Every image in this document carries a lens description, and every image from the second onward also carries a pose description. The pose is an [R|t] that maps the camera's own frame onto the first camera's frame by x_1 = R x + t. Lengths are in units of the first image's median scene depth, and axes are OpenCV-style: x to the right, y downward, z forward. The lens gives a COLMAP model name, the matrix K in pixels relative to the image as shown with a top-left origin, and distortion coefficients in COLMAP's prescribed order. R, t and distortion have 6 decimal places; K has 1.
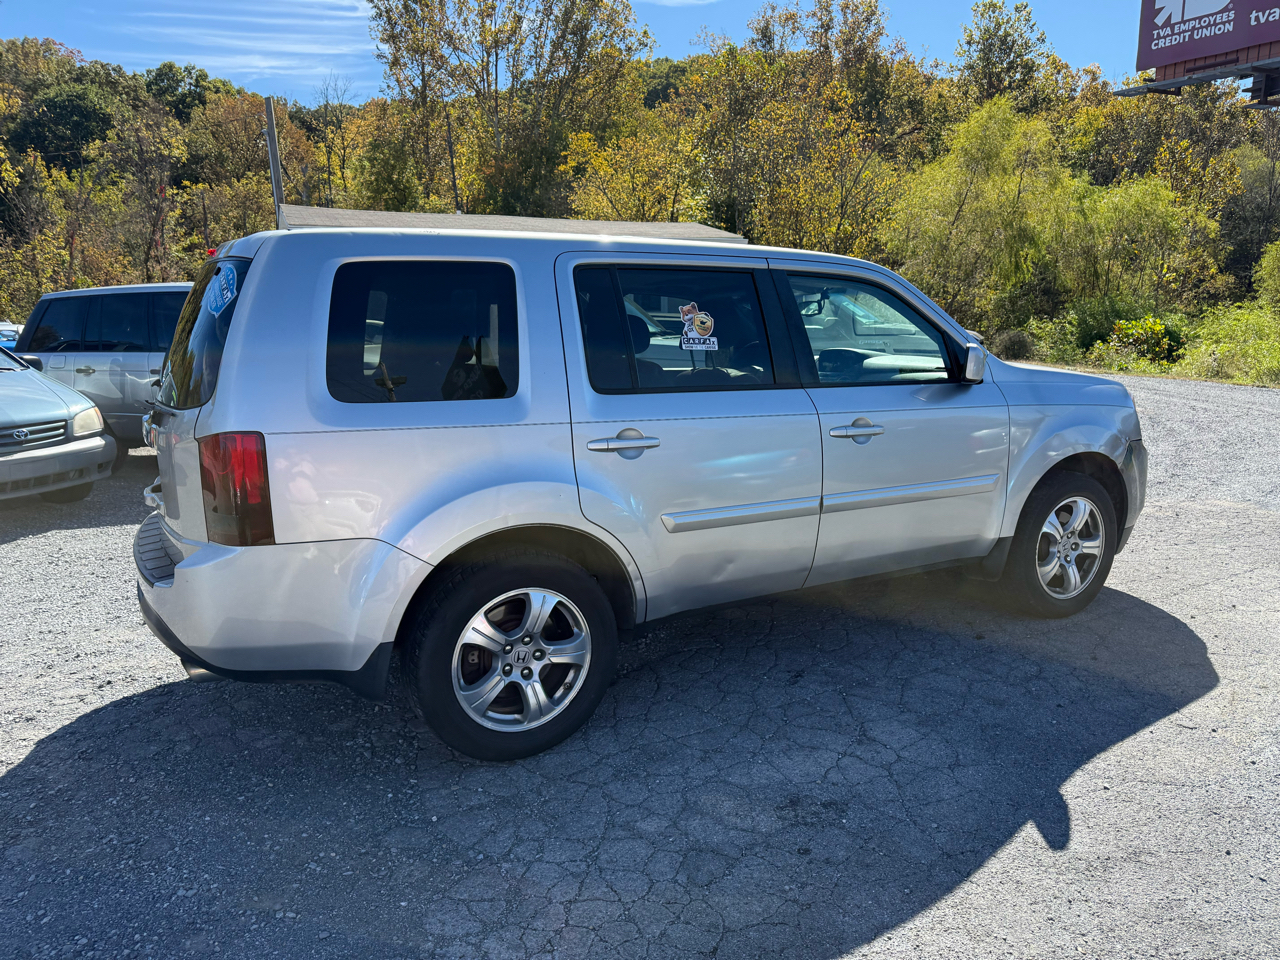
lens RADIAL K [[957.4, 0, 647.5], [0, 957.4, 482.2], [0, 0, 1]] dist [0.015631, -0.019591]
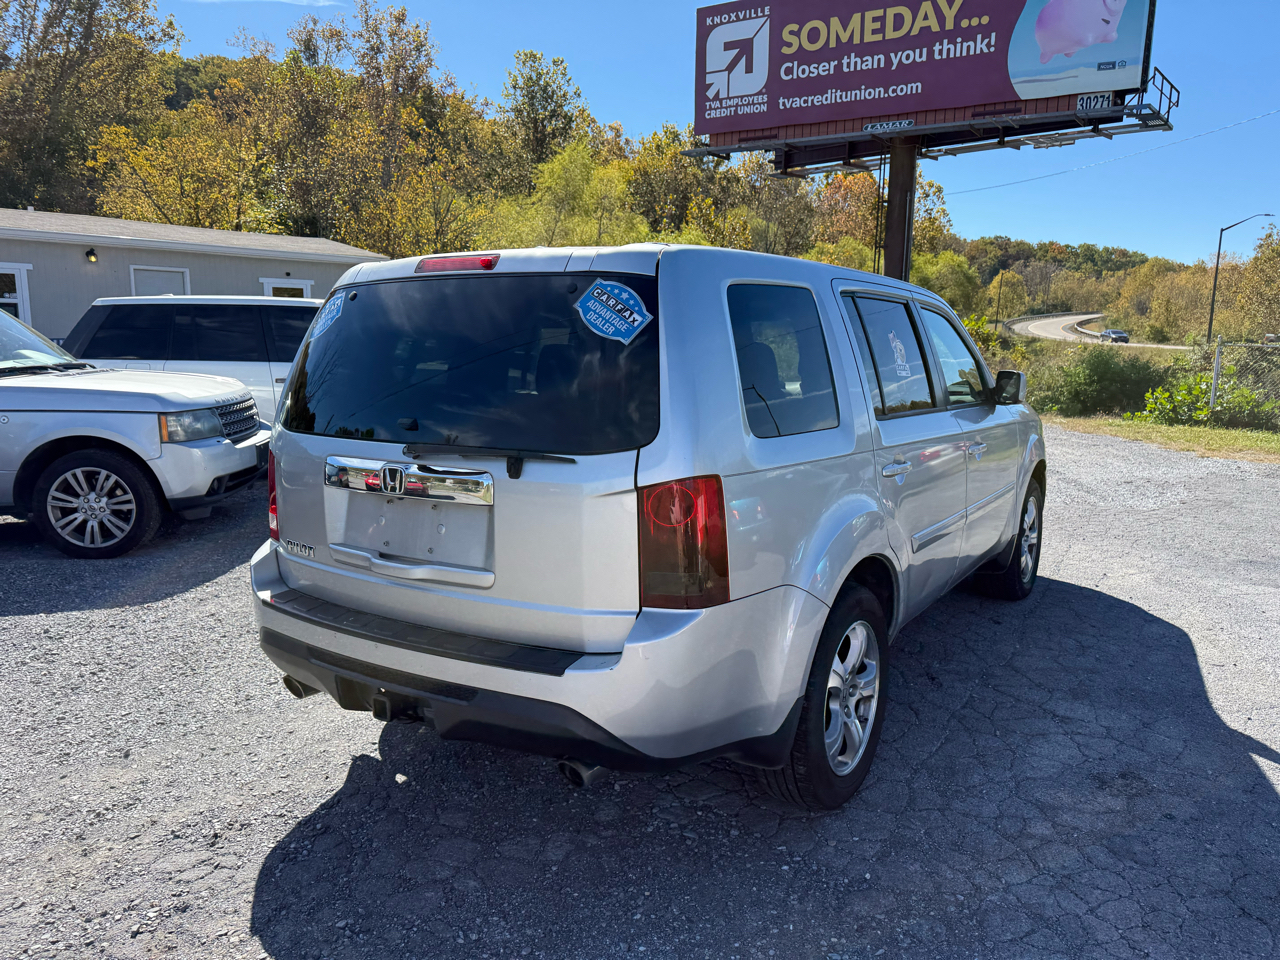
lens RADIAL K [[957.4, 0, 647.5], [0, 957.4, 482.2], [0, 0, 1]] dist [0.015631, -0.019591]
pose [[0.871755, -0.056123, 0.486718, -0.091757], [0.069708, 0.997519, -0.009831, -0.004052], [-0.484959, 0.042498, 0.873504, 0.029969]]
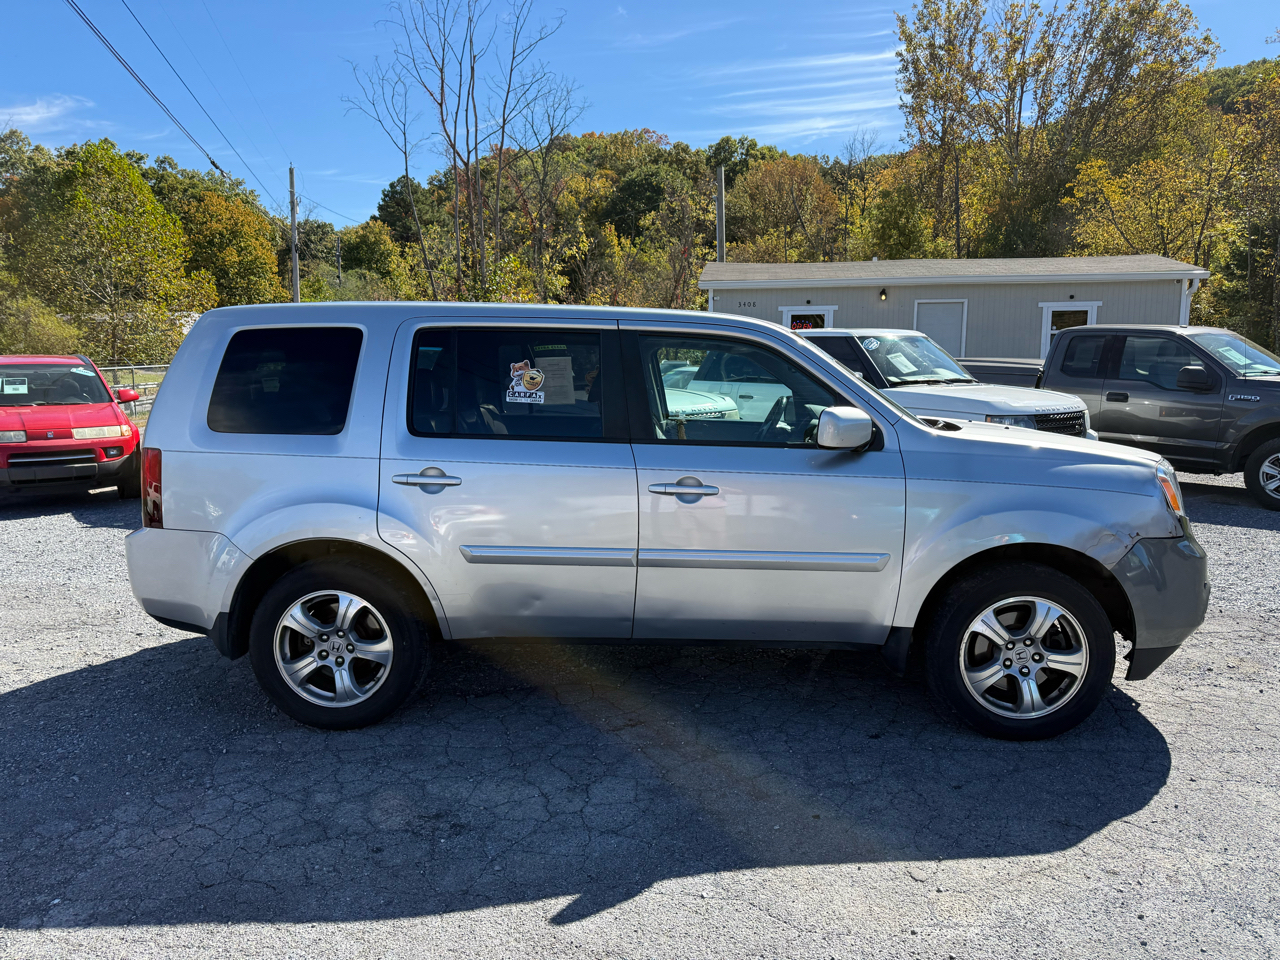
lens RADIAL K [[955.6, 0, 643.9], [0, 955.6, 479.3], [0, 0, 1]] dist [0.049017, -0.068793]
pose [[0.833529, 0.076747, -0.547118, 0.100325], [-0.101120, 0.994768, -0.014514, -0.006194], [0.543142, 0.067422, 0.836929, 0.020281]]
